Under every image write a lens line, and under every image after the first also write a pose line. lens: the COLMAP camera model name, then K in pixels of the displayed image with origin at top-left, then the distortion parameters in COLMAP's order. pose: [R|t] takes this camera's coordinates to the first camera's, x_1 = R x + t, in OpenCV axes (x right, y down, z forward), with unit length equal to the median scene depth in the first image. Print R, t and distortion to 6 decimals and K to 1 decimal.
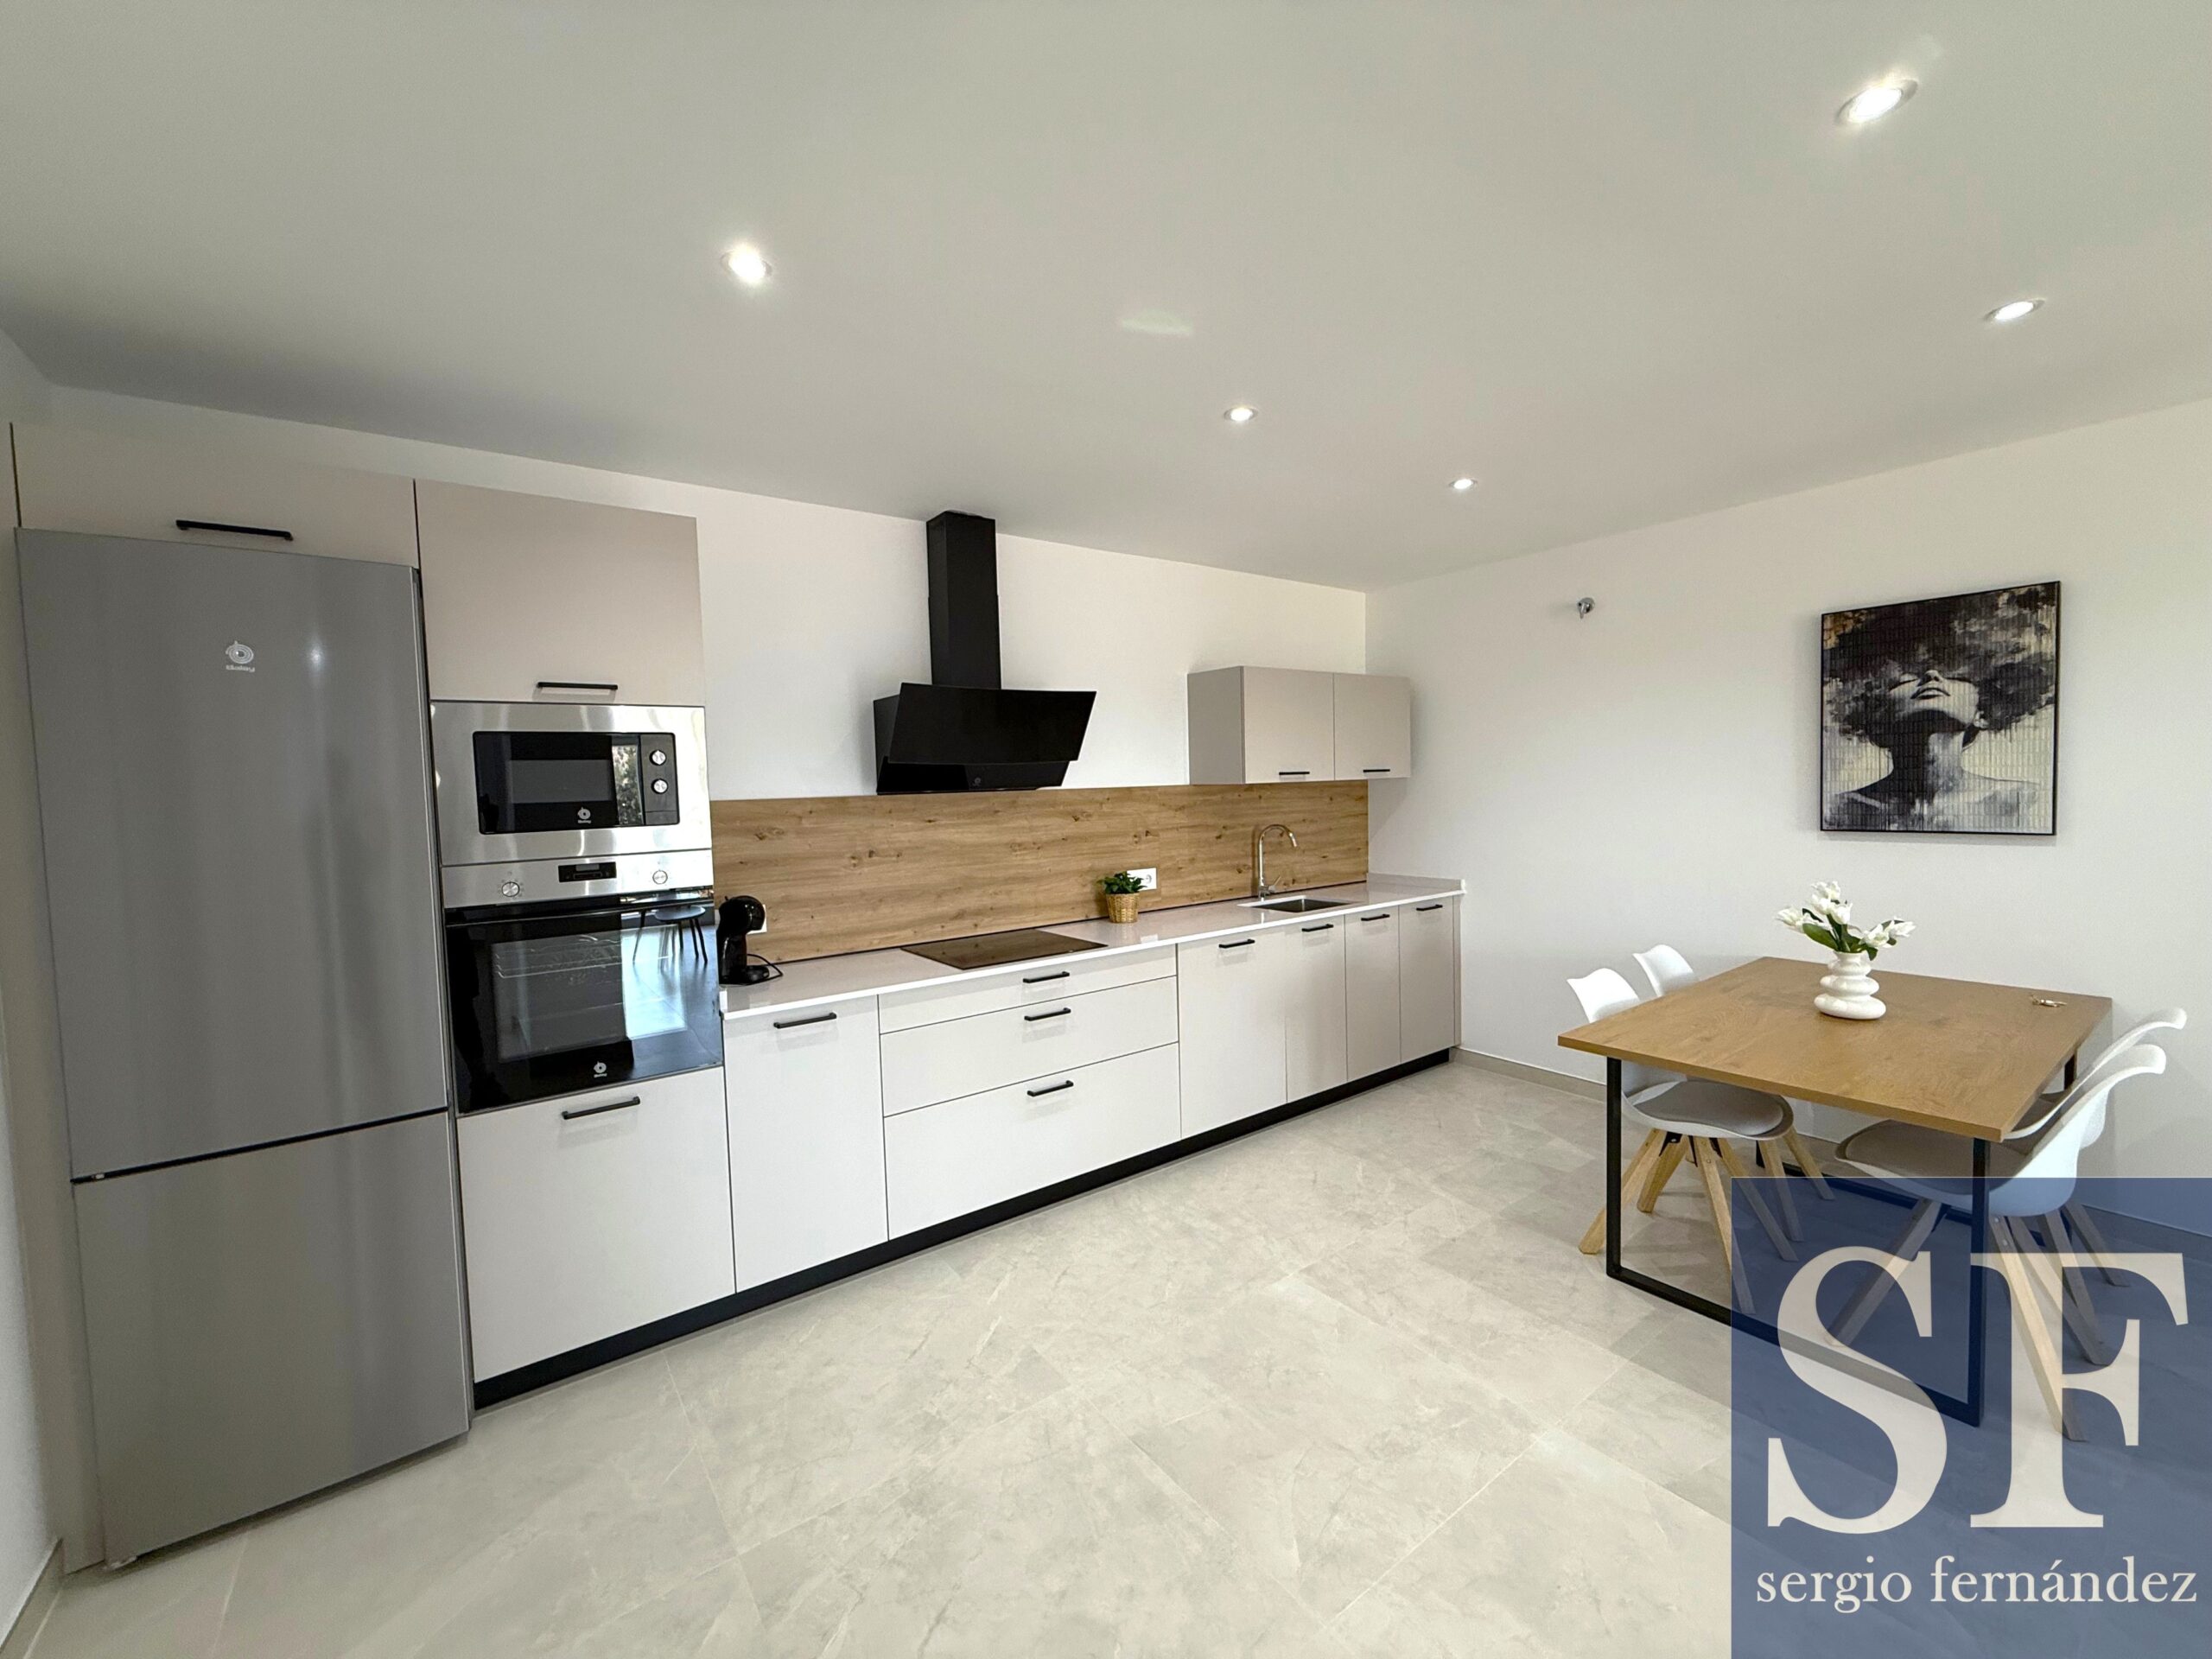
lens RADIAL K [[886.1, 0, 1097.9], [0, 886.1, 812.7], [0, 0, 1]] dist [0.002303, -0.000172]
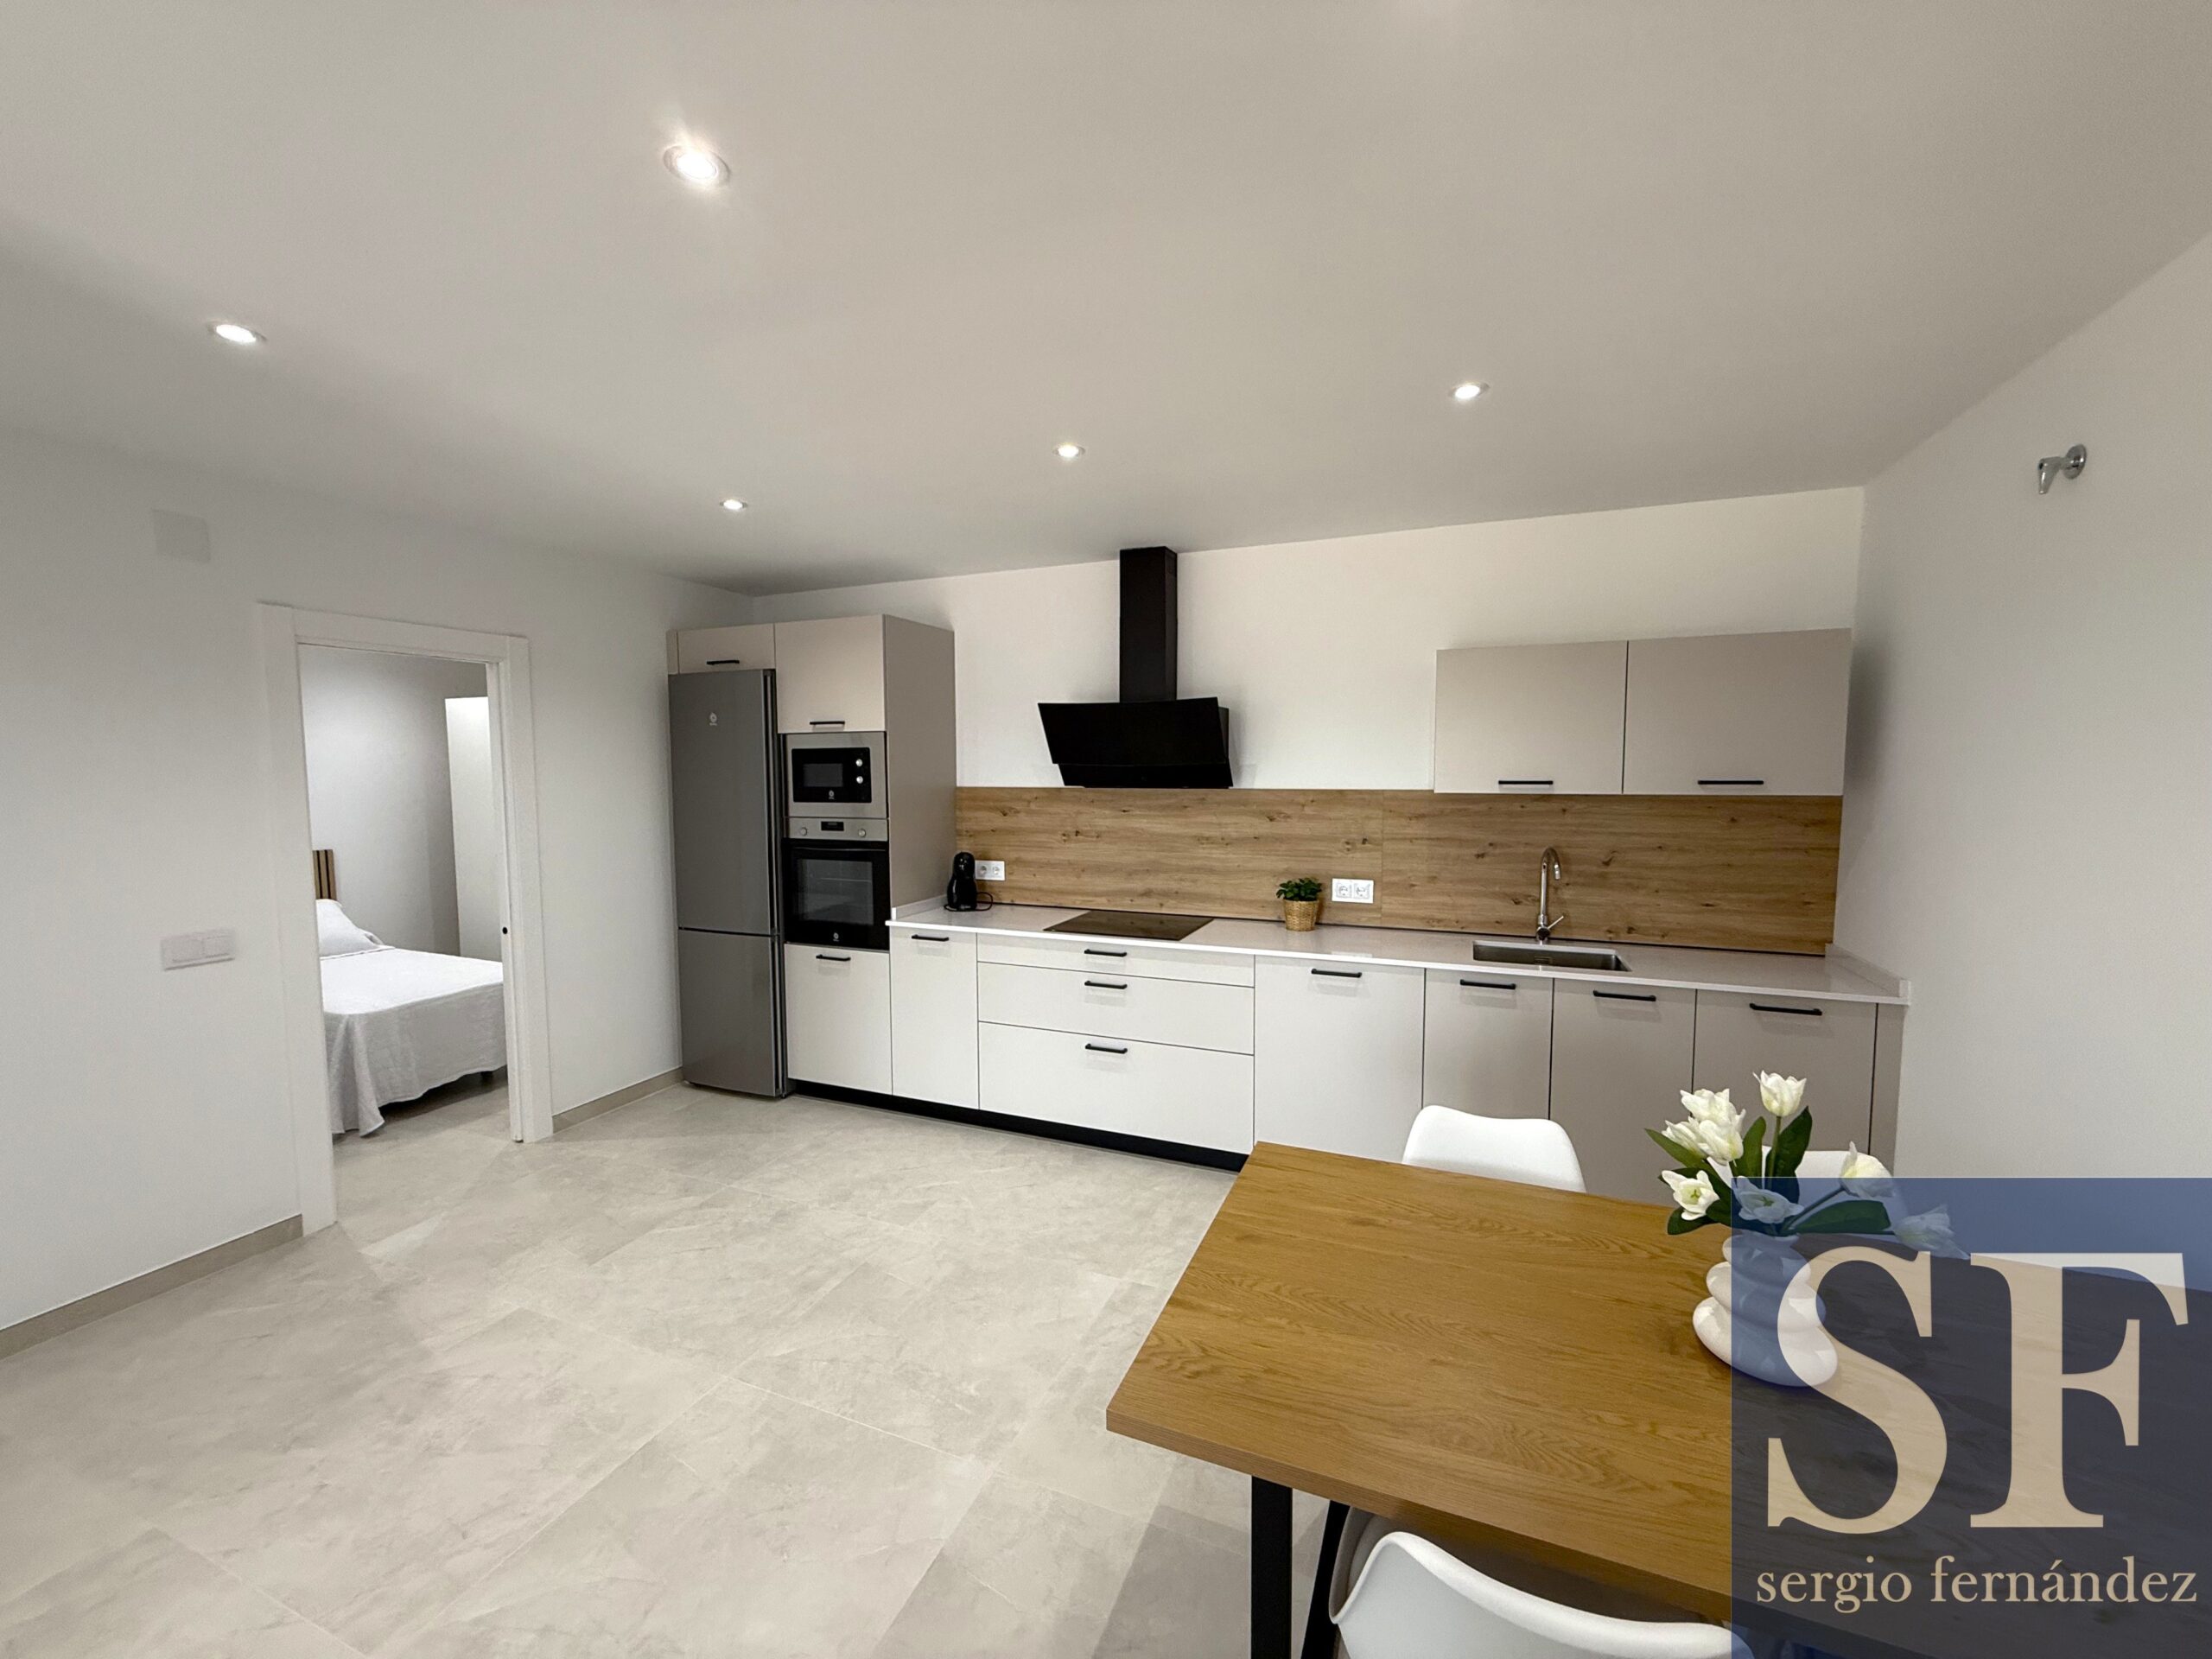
lens RADIAL K [[886.1, 0, 1107.4], [0, 886.1, 811.6], [0, 0, 1]] dist [0.002303, -0.000172]
pose [[0.522030, 0.071837, -0.849897, 0.890564], [-0.039323, 0.997414, 0.060153, -0.066550], [0.852020, 0.002019, 0.523505, 0.384968]]
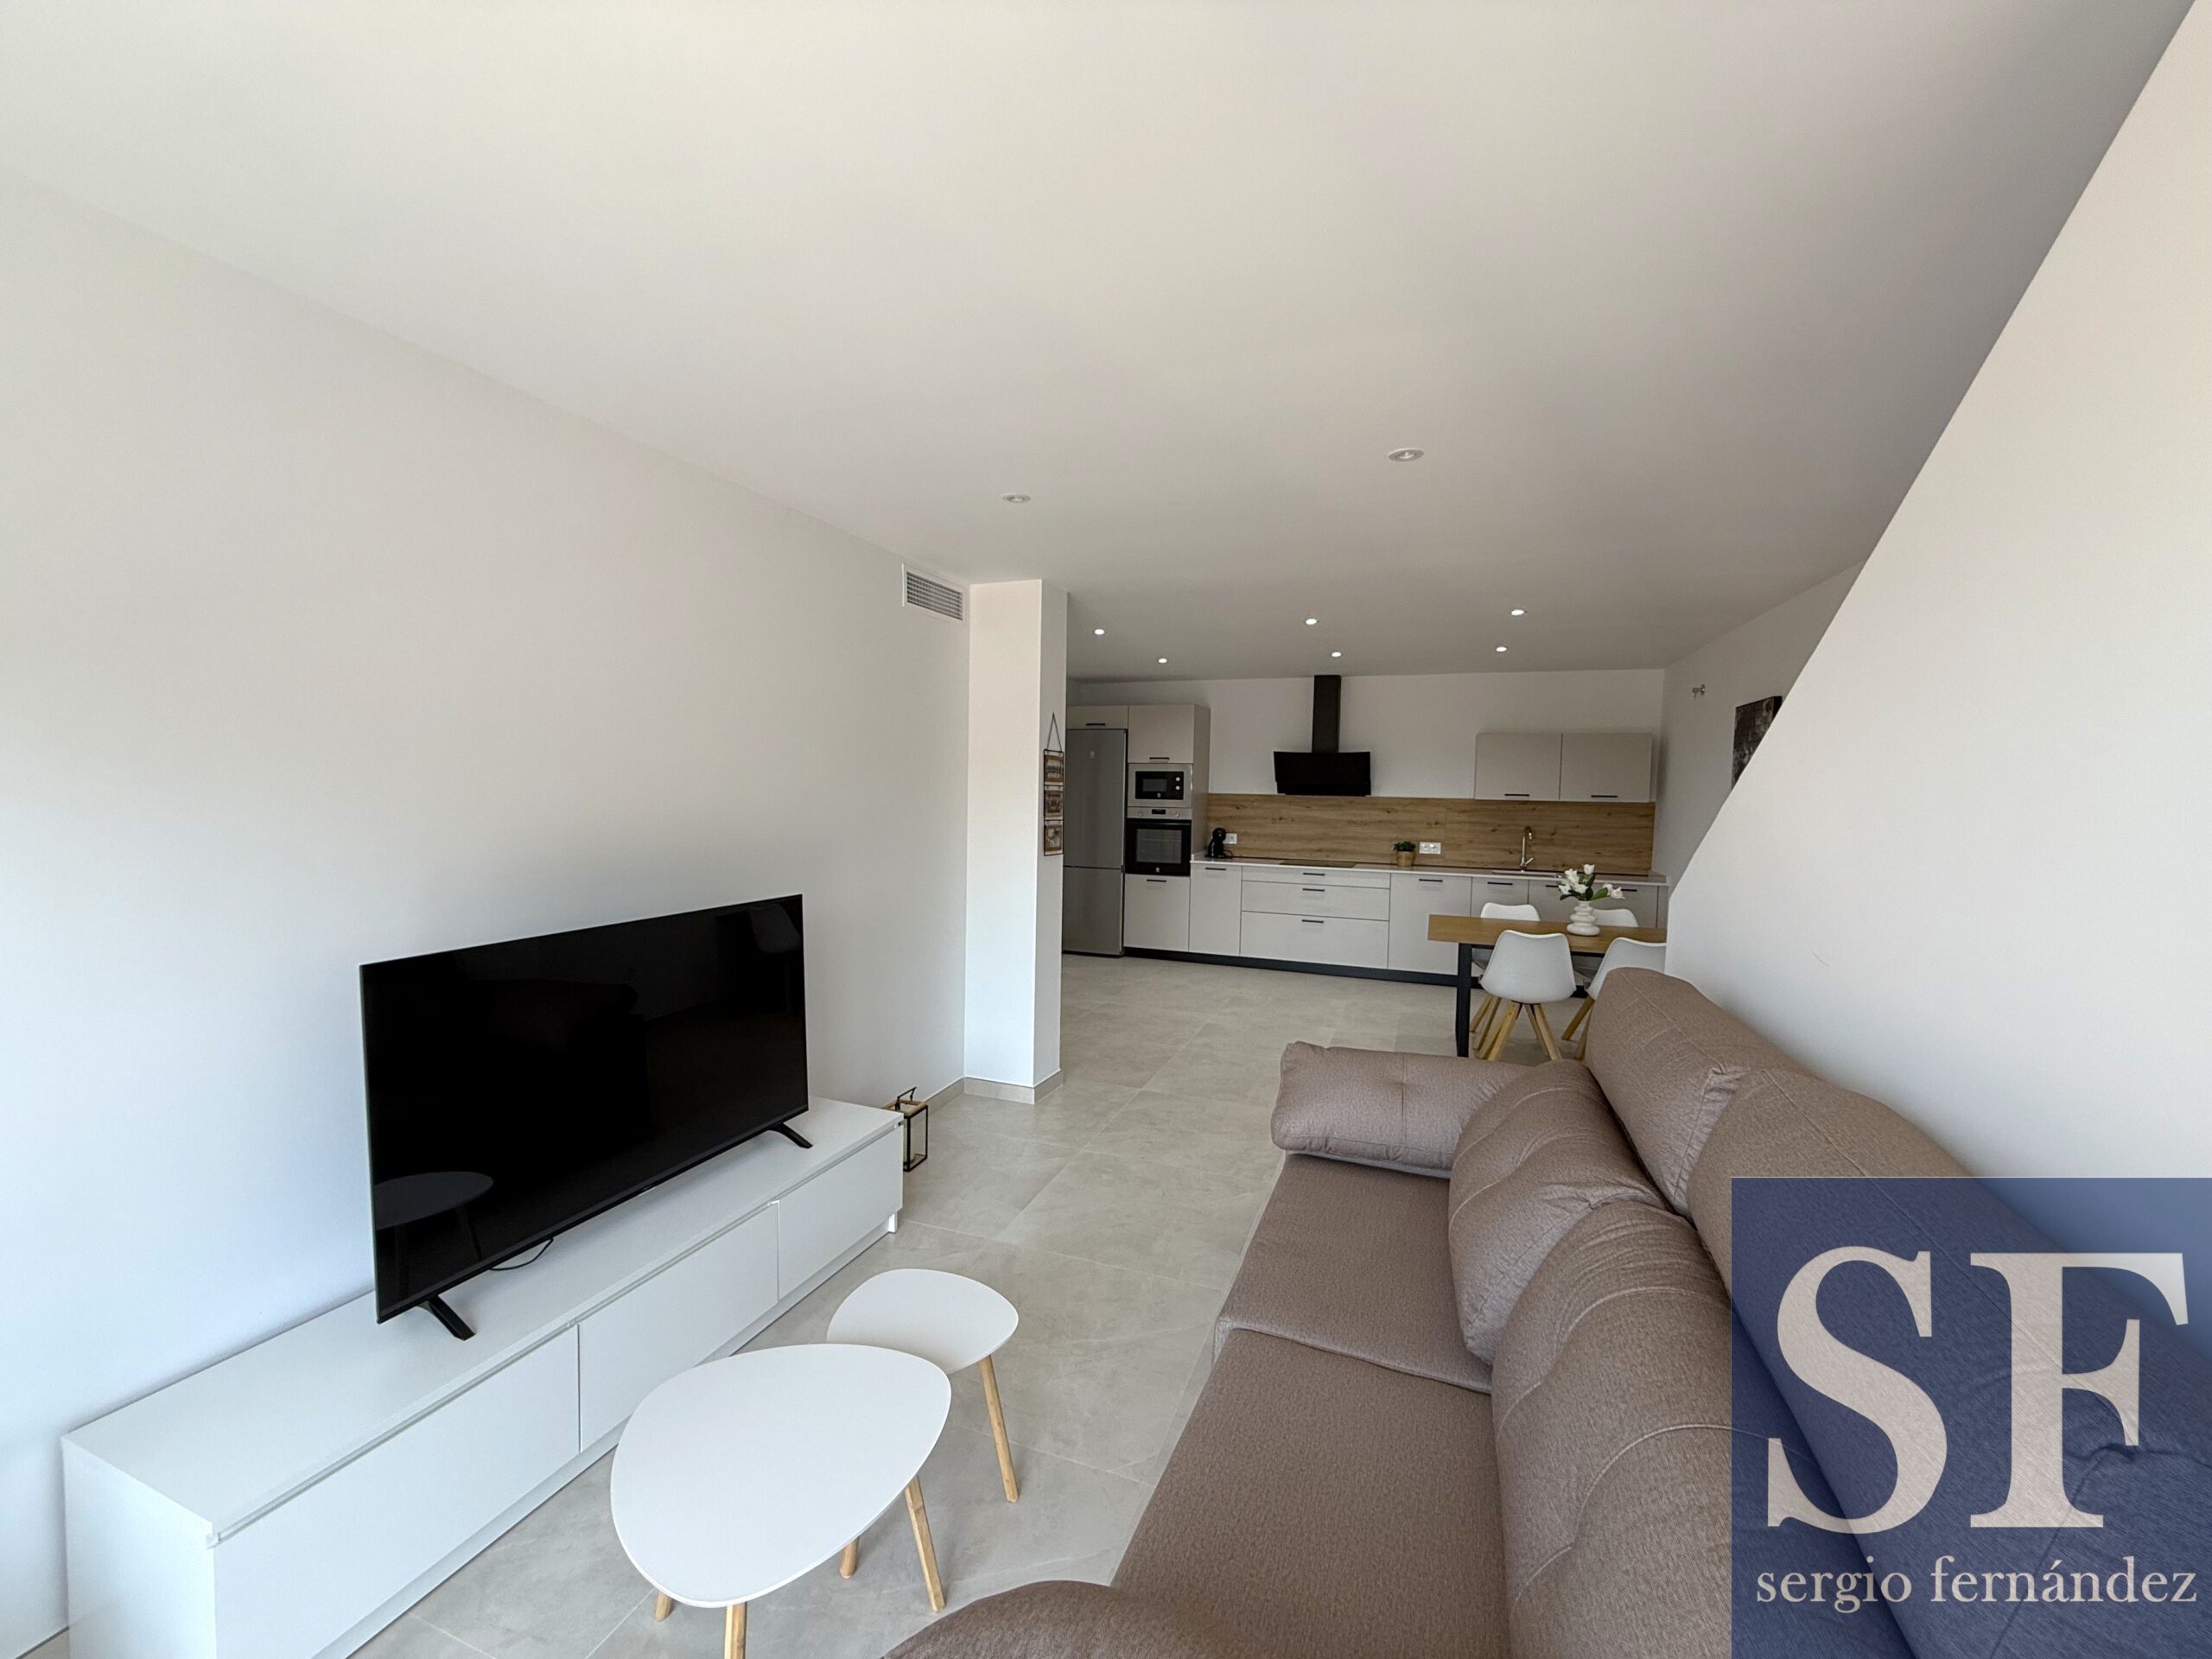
lens RADIAL K [[886.1, 0, 1103.5], [0, 886.1, 813.6], [0, 0, 1]] dist [0.002303, -0.000172]
pose [[0.543964, 0.066394, -0.836477, 1.582150], [-0.061345, 0.997344, 0.039269, -0.035500], [0.836863, 0.029953, 0.546593, -0.769520]]
